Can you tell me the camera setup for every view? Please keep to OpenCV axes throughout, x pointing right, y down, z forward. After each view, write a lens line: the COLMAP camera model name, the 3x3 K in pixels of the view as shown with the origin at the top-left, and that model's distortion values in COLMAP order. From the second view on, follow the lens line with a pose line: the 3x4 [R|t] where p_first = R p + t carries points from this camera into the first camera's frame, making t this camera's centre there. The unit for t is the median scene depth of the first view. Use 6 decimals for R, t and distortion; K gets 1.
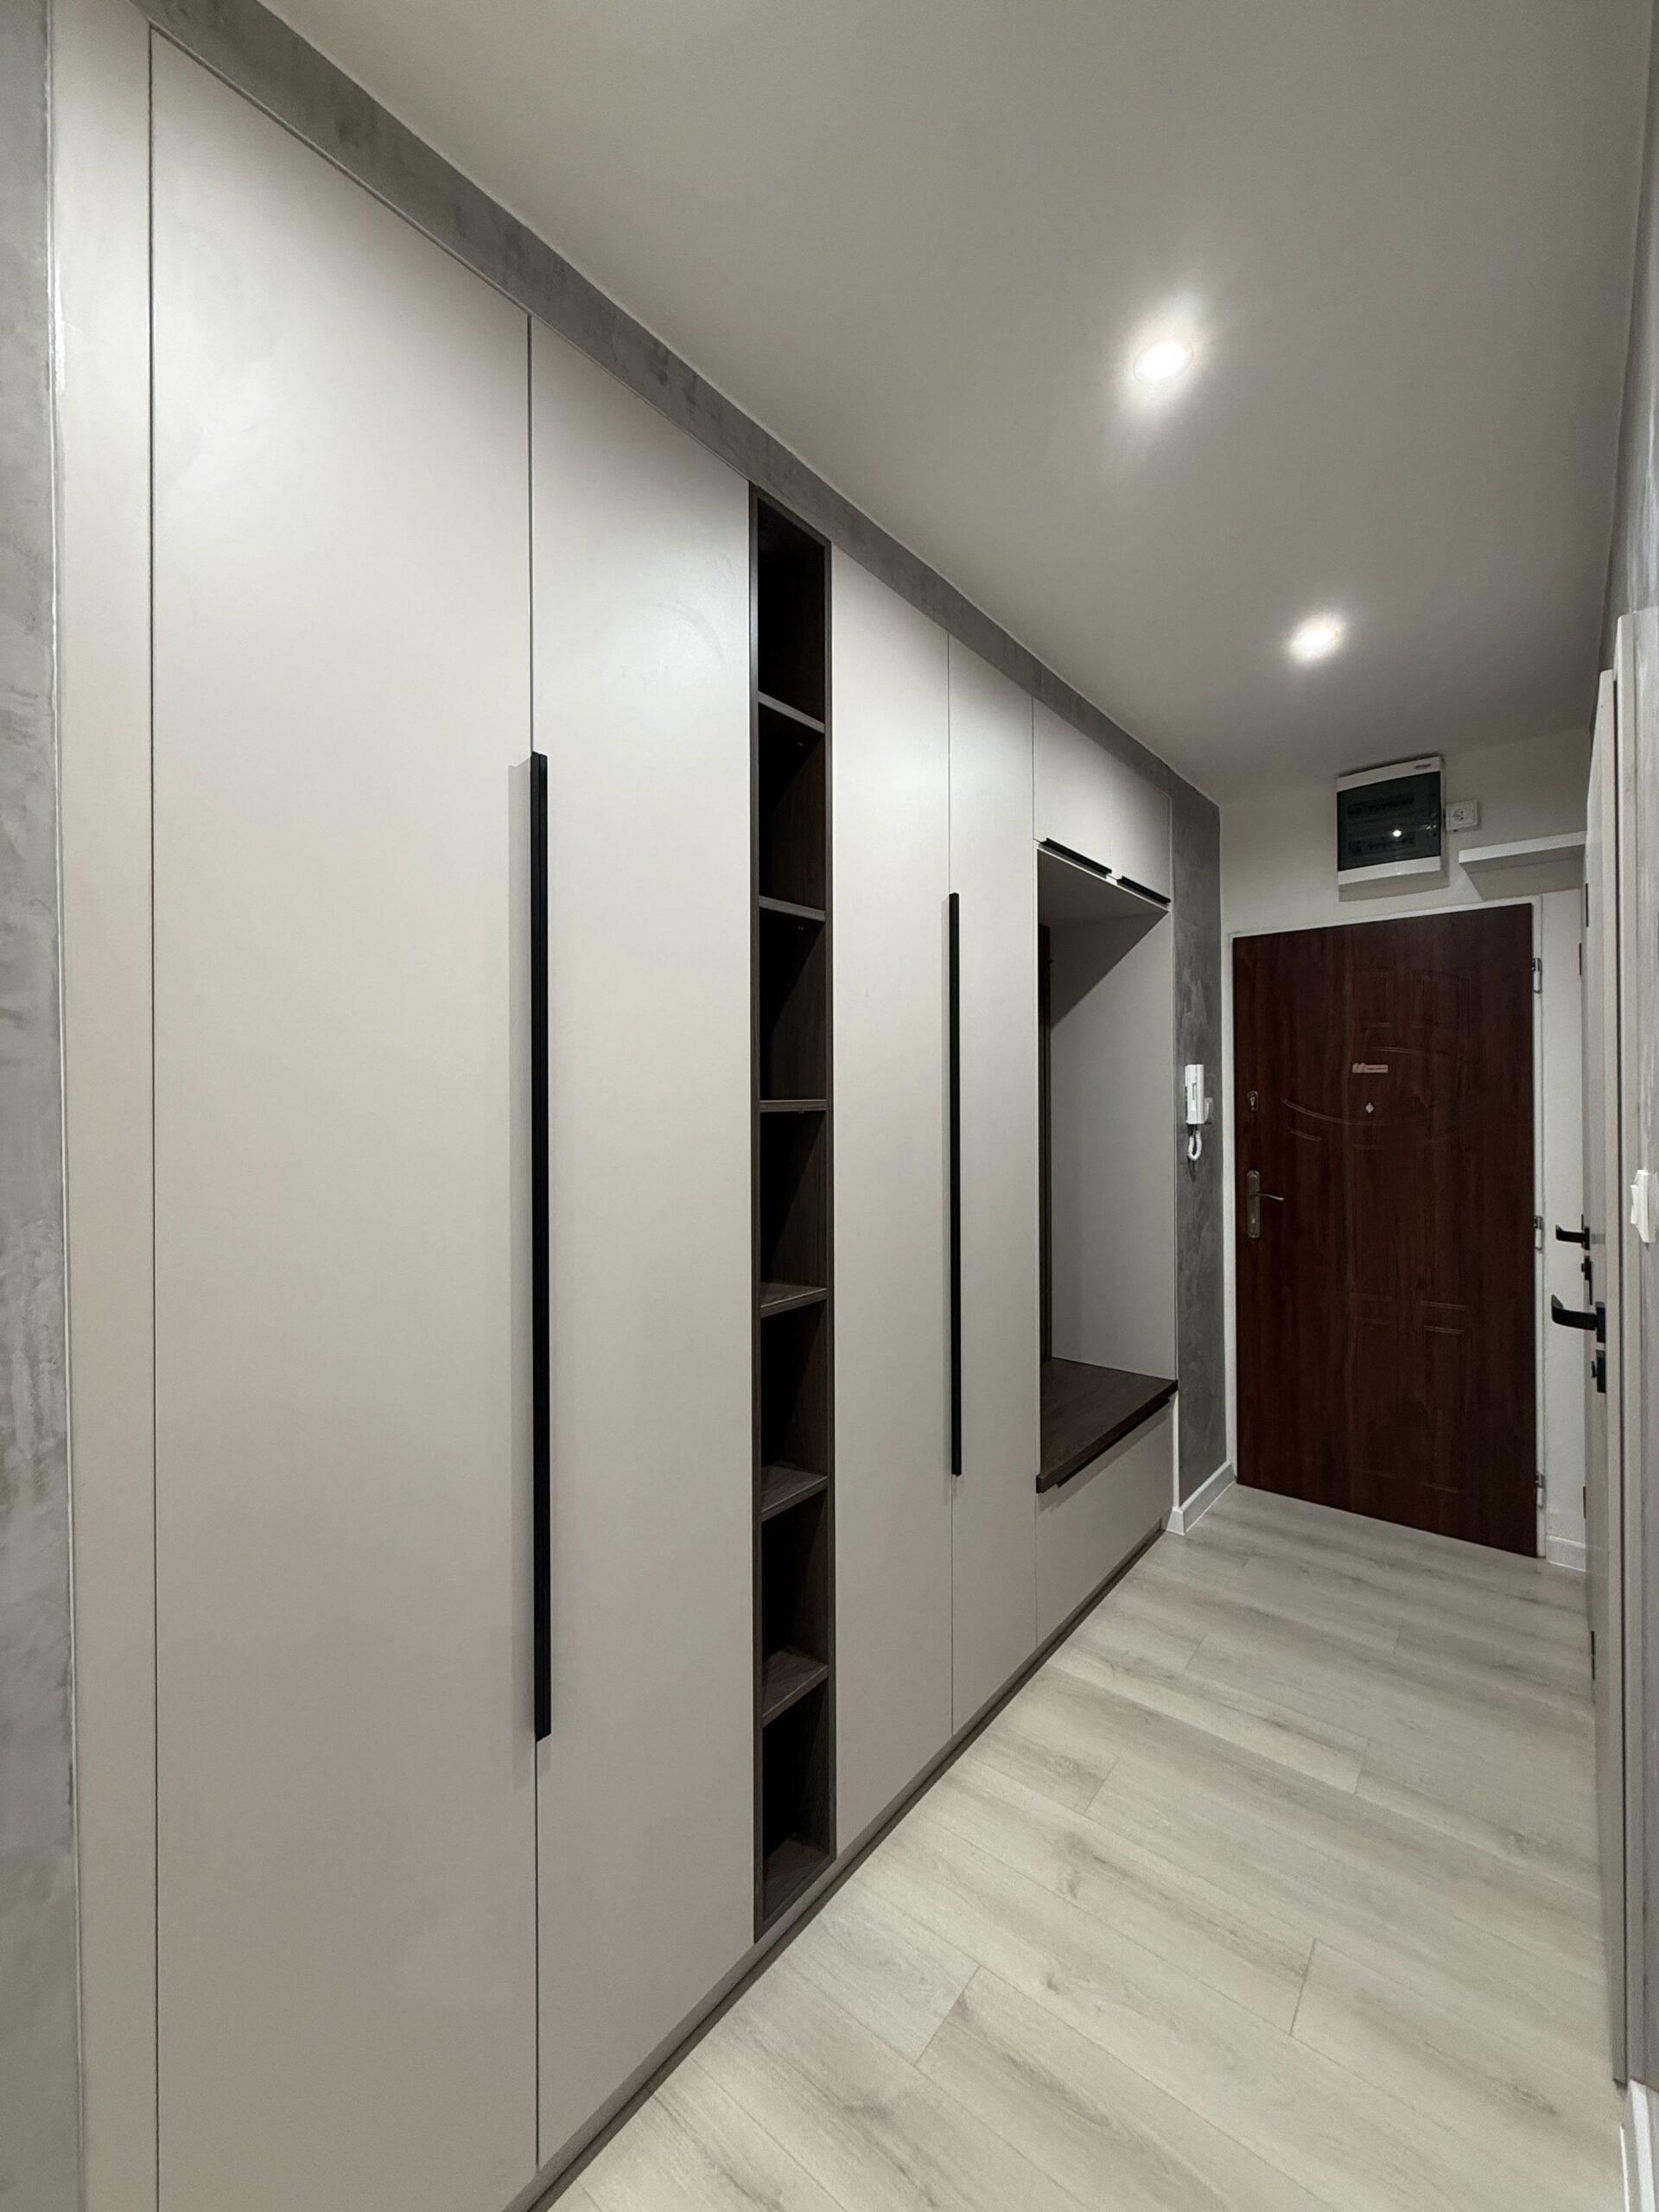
lens RADIAL K [[878.7, 0, 827.8], [0, 878.7, 1102.4], [0, 0, 1]] dist [-0.000111, 0.000101]
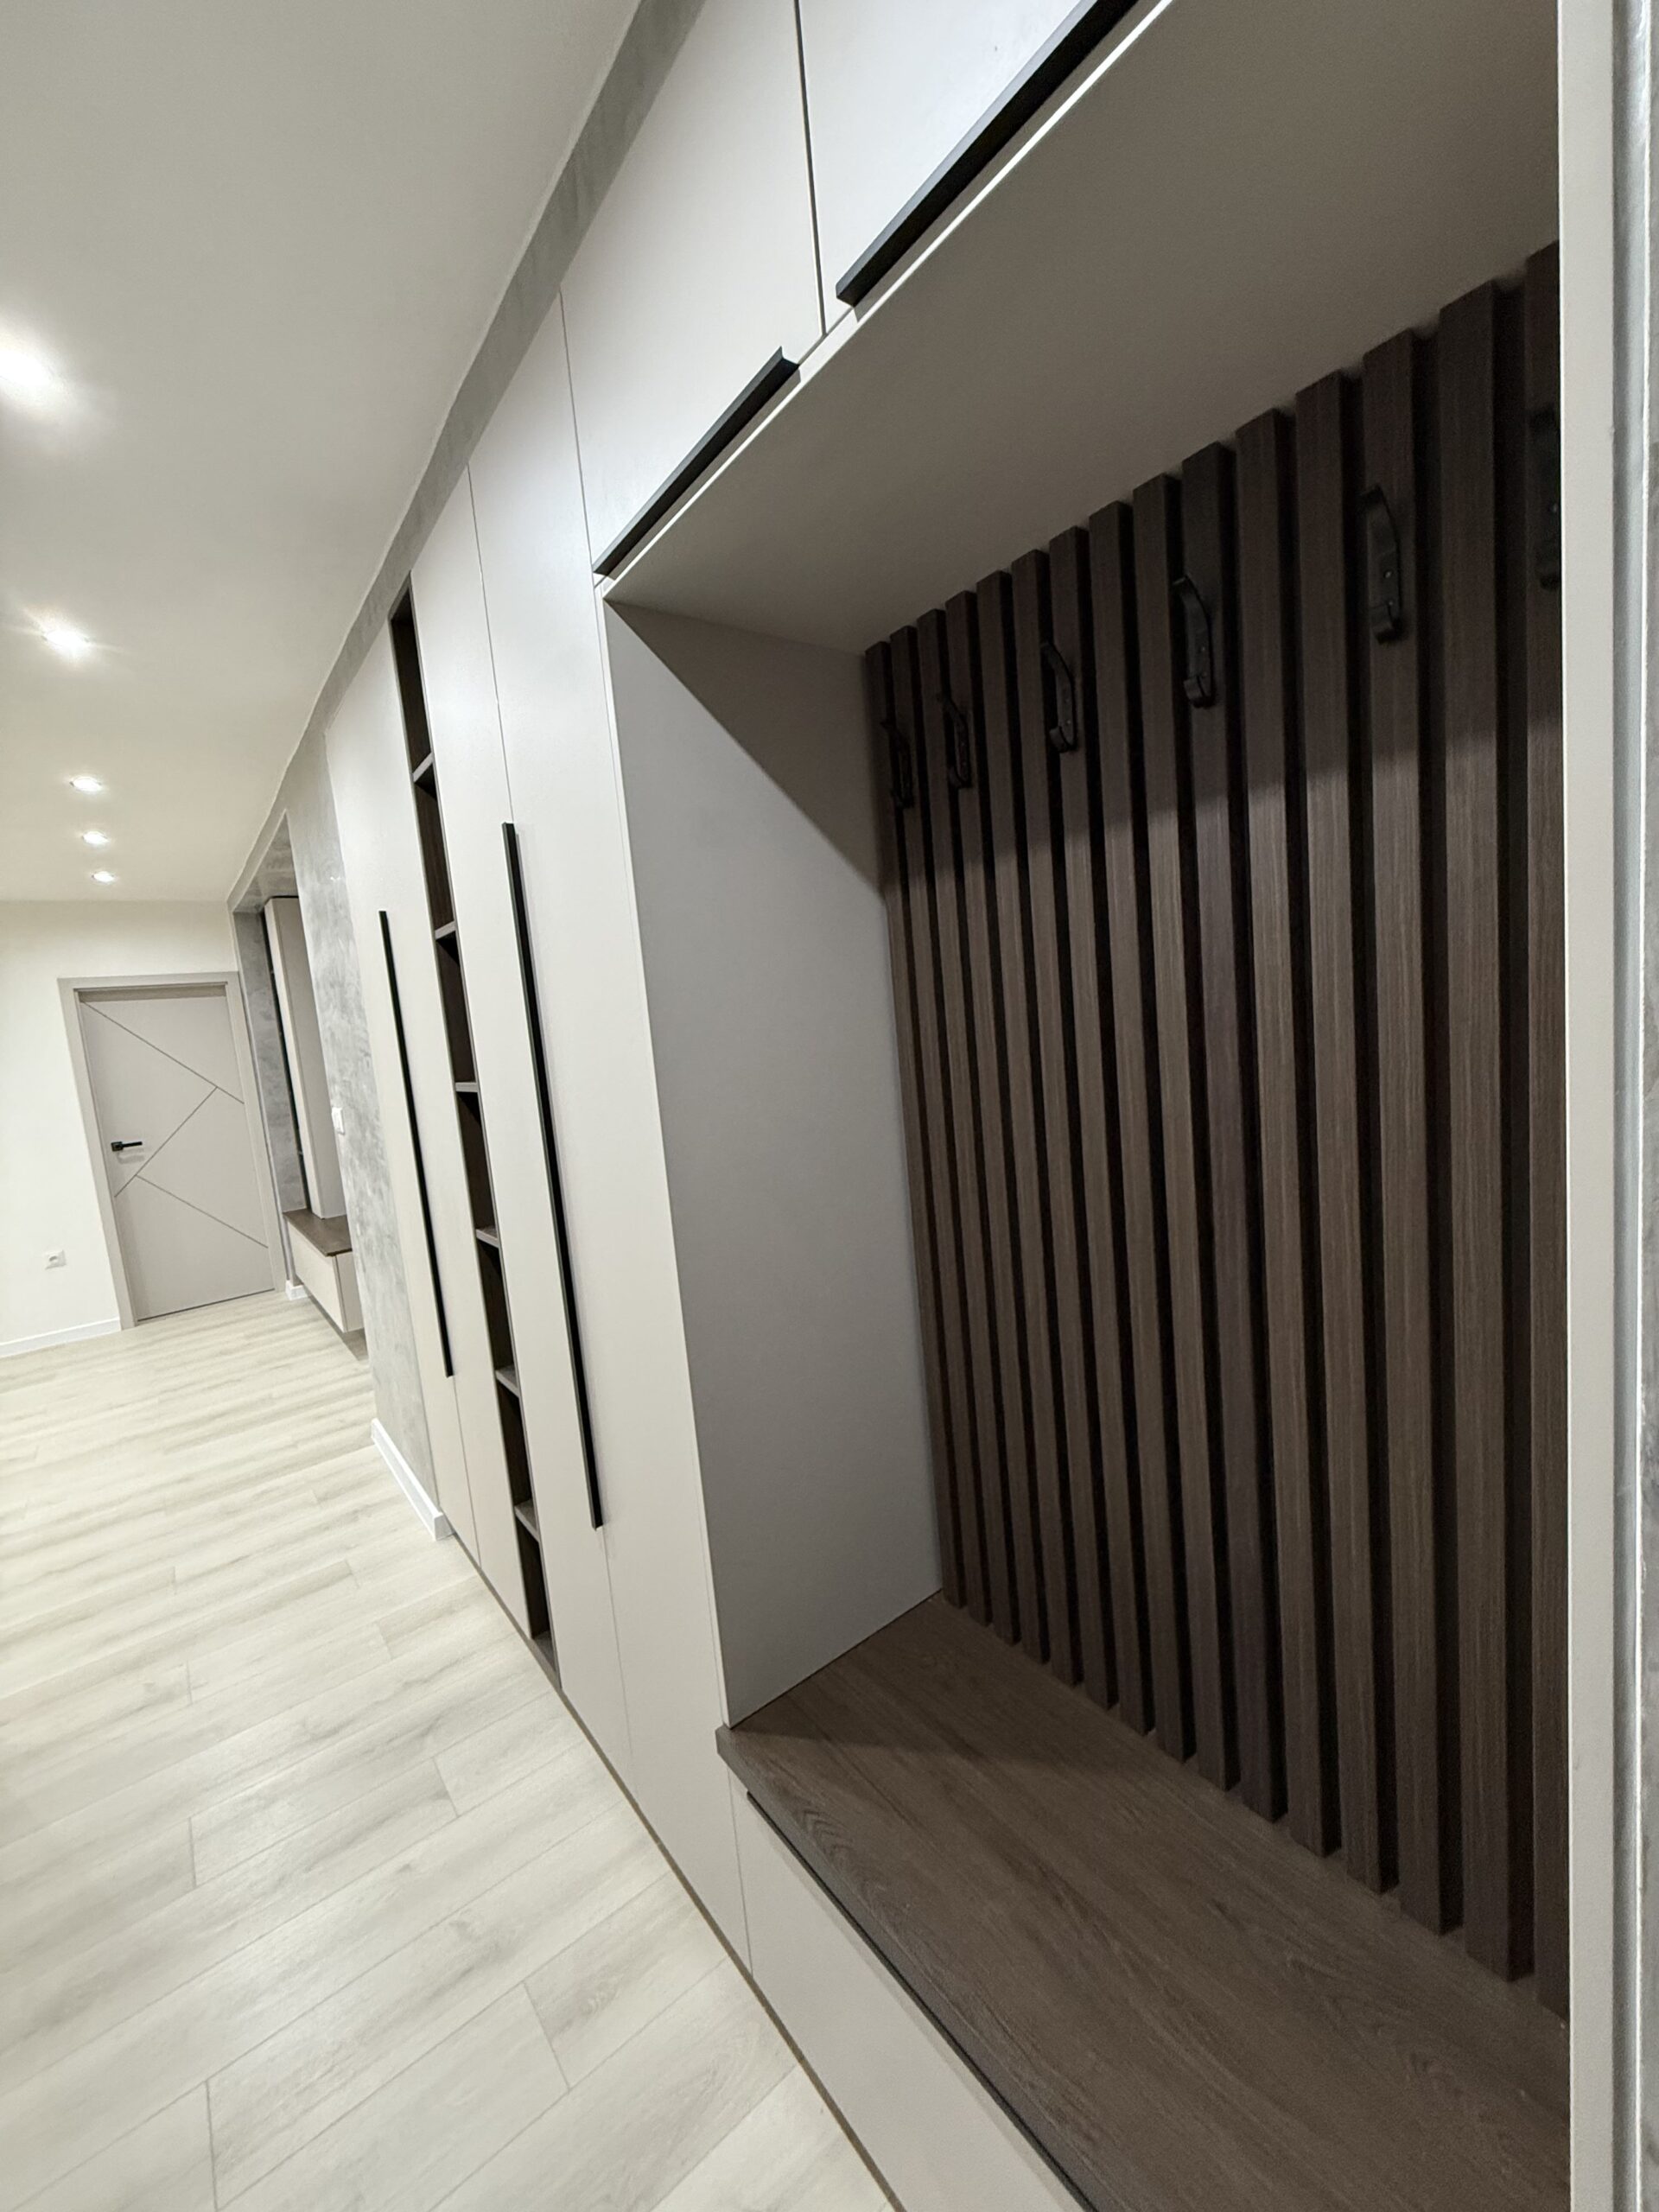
lens RADIAL K [[878.7, 0, 827.8], [0, 878.7, 1102.4], [0, 0, 1]] dist [-0.000111, 0.000101]
pose [[-0.210322, 0.130413, -0.968895, 0.996001], [0.094456, 0.989137, 0.112633, -0.064810], [0.973058, -0.067829, -0.220356, 1.645131]]
